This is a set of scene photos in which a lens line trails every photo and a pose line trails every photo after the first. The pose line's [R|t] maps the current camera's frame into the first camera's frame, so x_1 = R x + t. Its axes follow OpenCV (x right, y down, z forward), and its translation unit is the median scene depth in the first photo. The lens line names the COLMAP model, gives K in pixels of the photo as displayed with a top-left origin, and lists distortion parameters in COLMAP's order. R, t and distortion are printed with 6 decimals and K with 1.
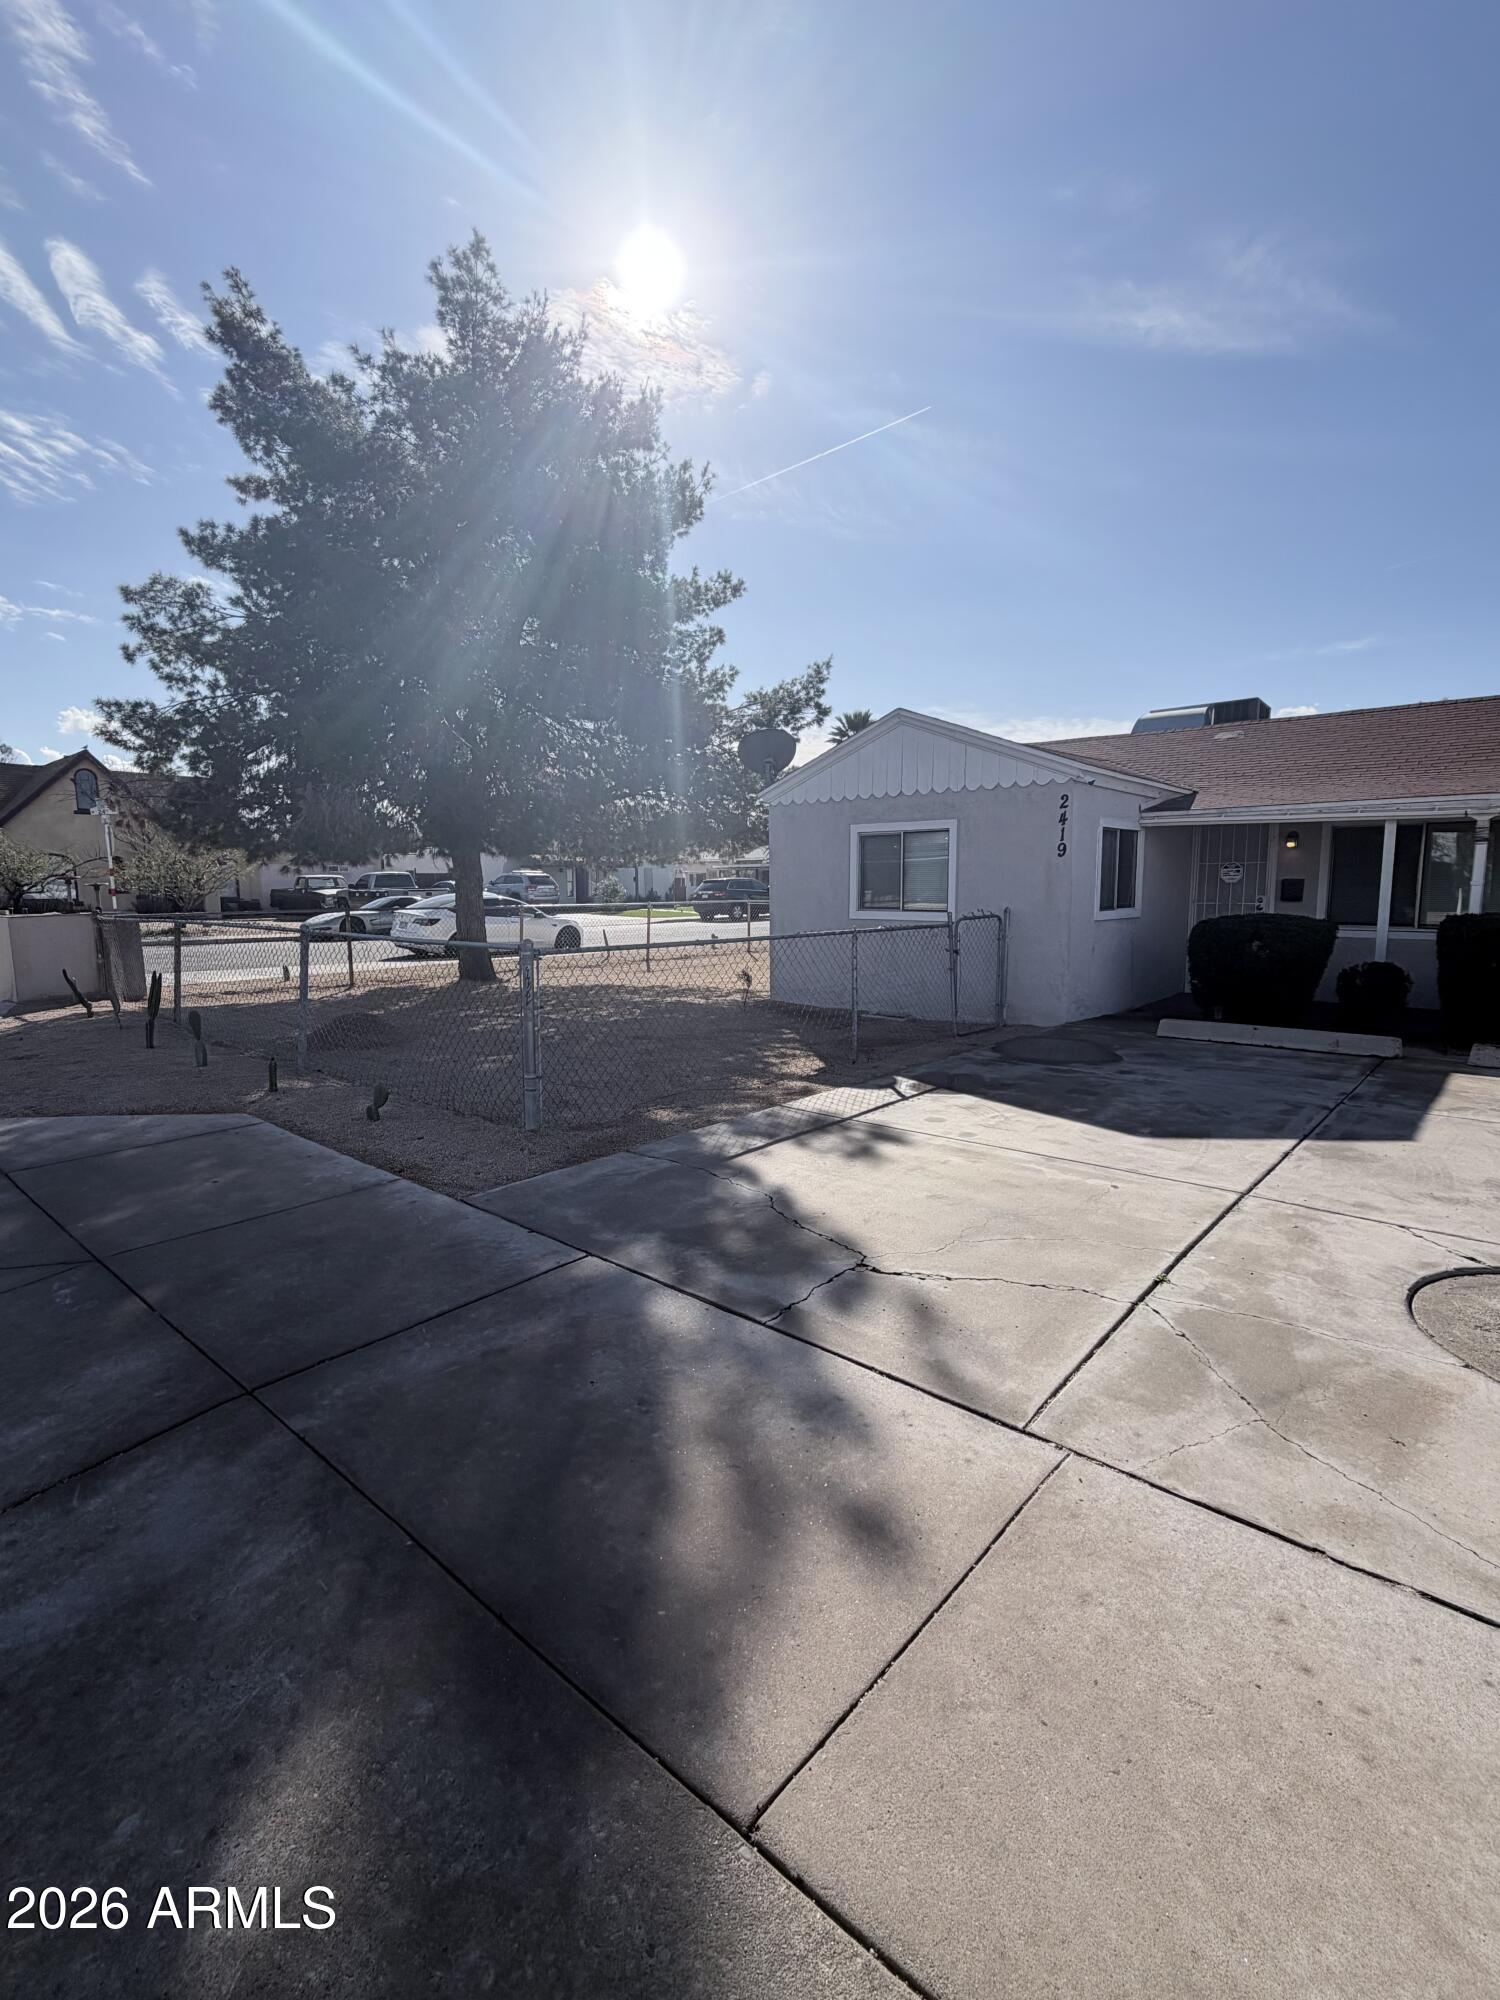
lens RADIAL K [[921.0, 0, 753.2], [0, 921.0, 999.5], [0, 0, 1]] dist [-0.001829, -0.000151]
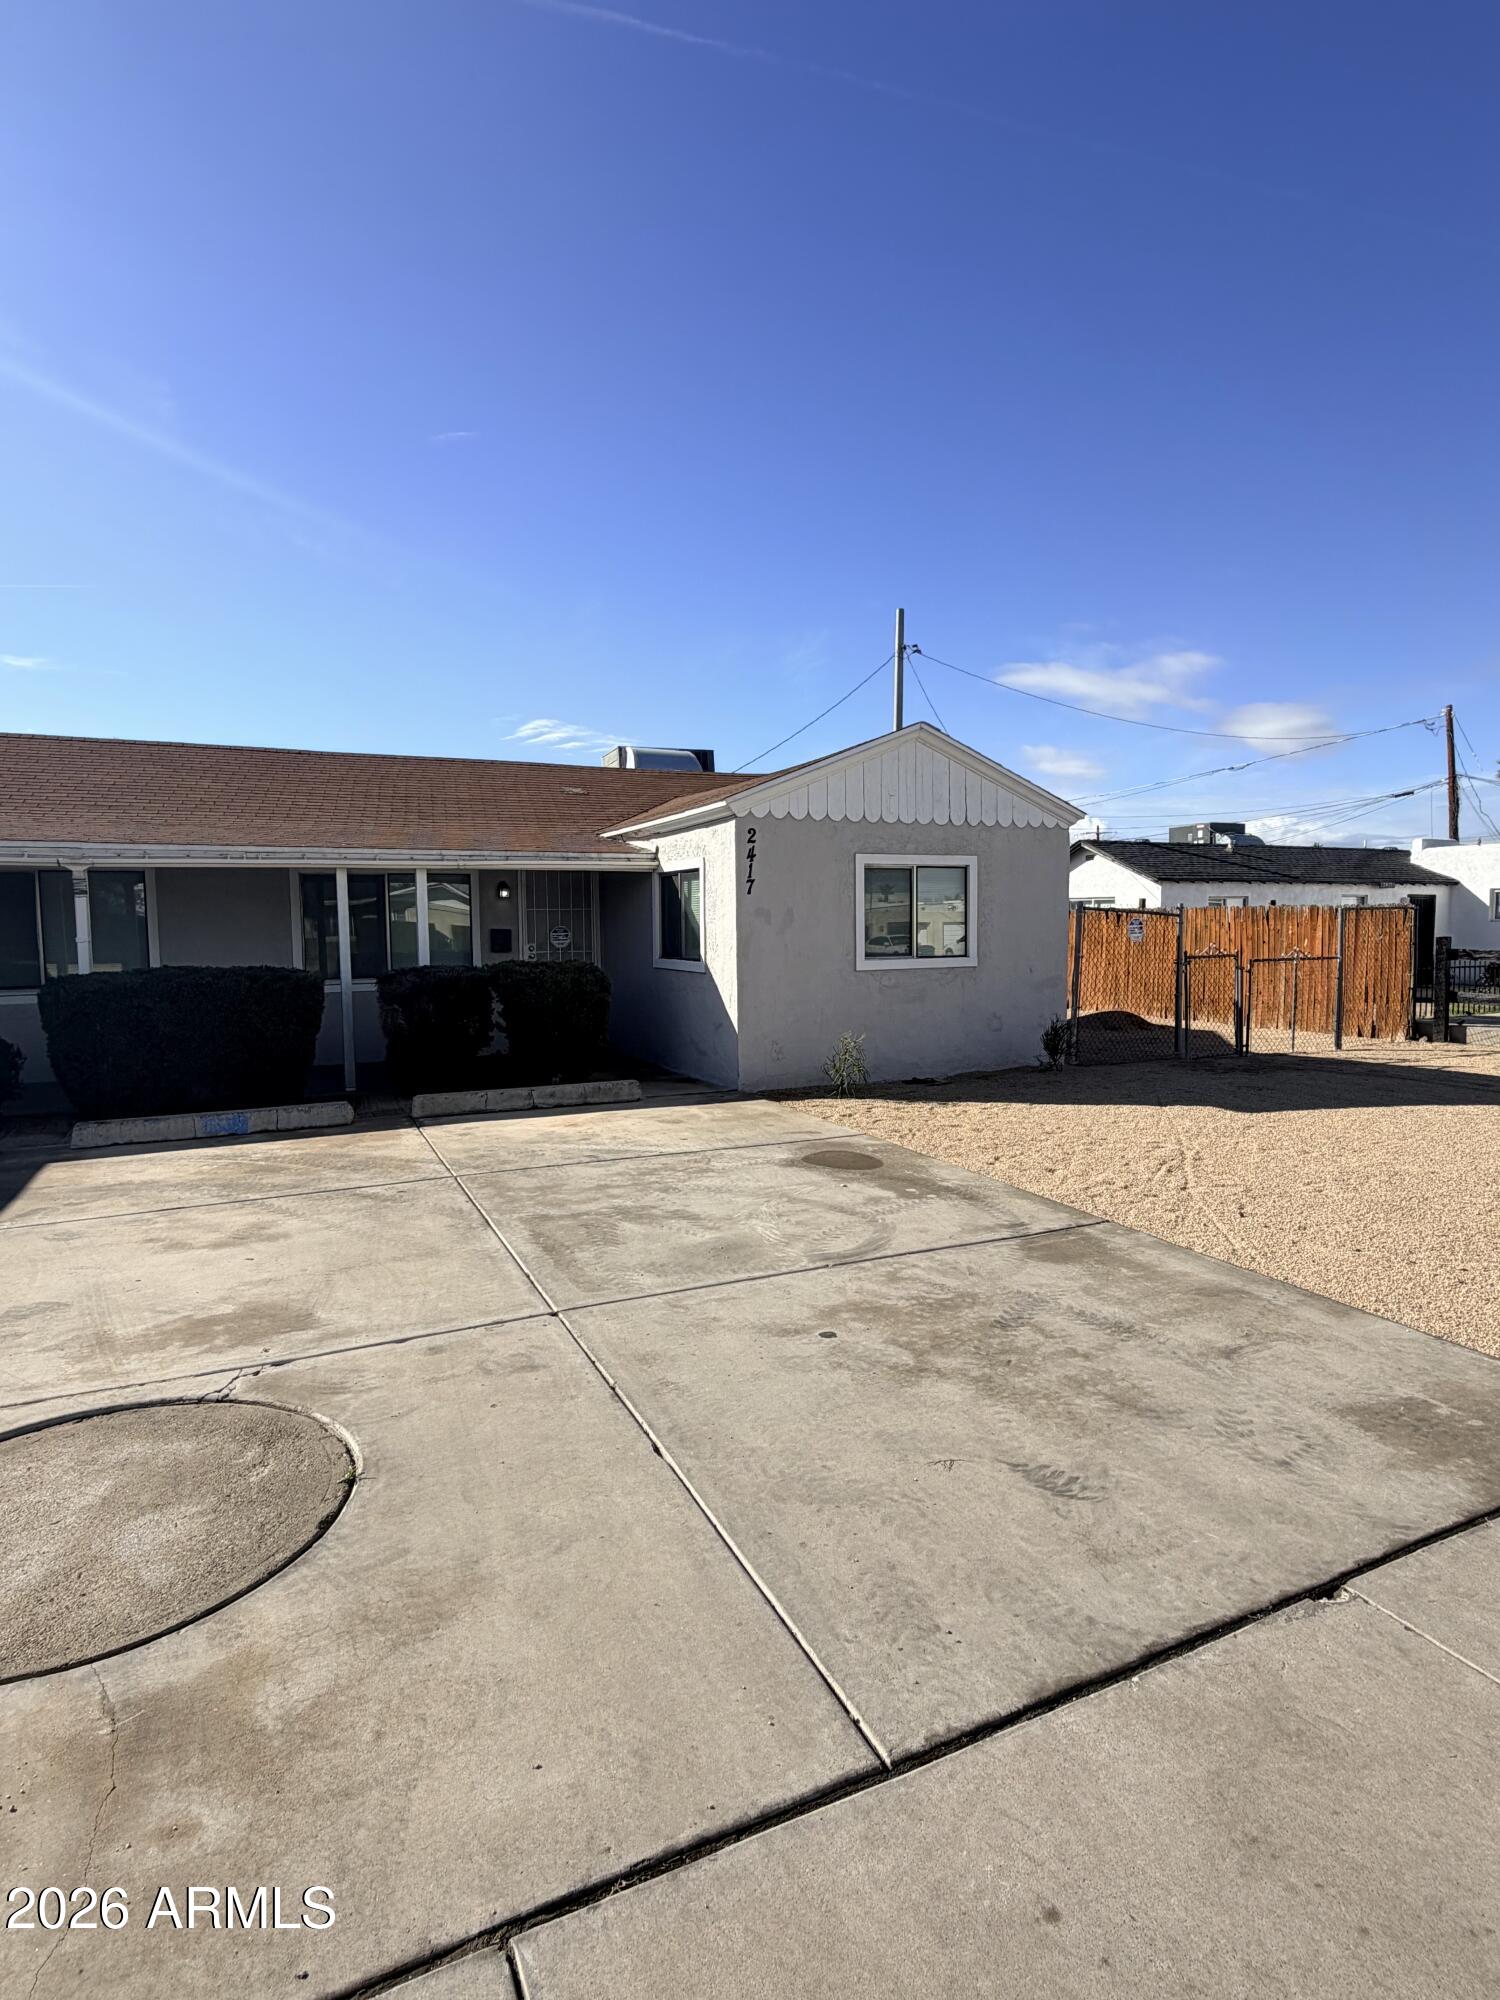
lens RADIAL K [[1094.5, 0, 751.7], [0, 1094.5, 1003.8], [0, 0, 1]] dist [0.001684, 0.000032]
pose [[0.390450, -0.063668, 0.918420, -0.358219], [0.124017, 0.992150, 0.016056, -0.038698], [-0.912233, 0.107631, 0.395281, 0.321707]]
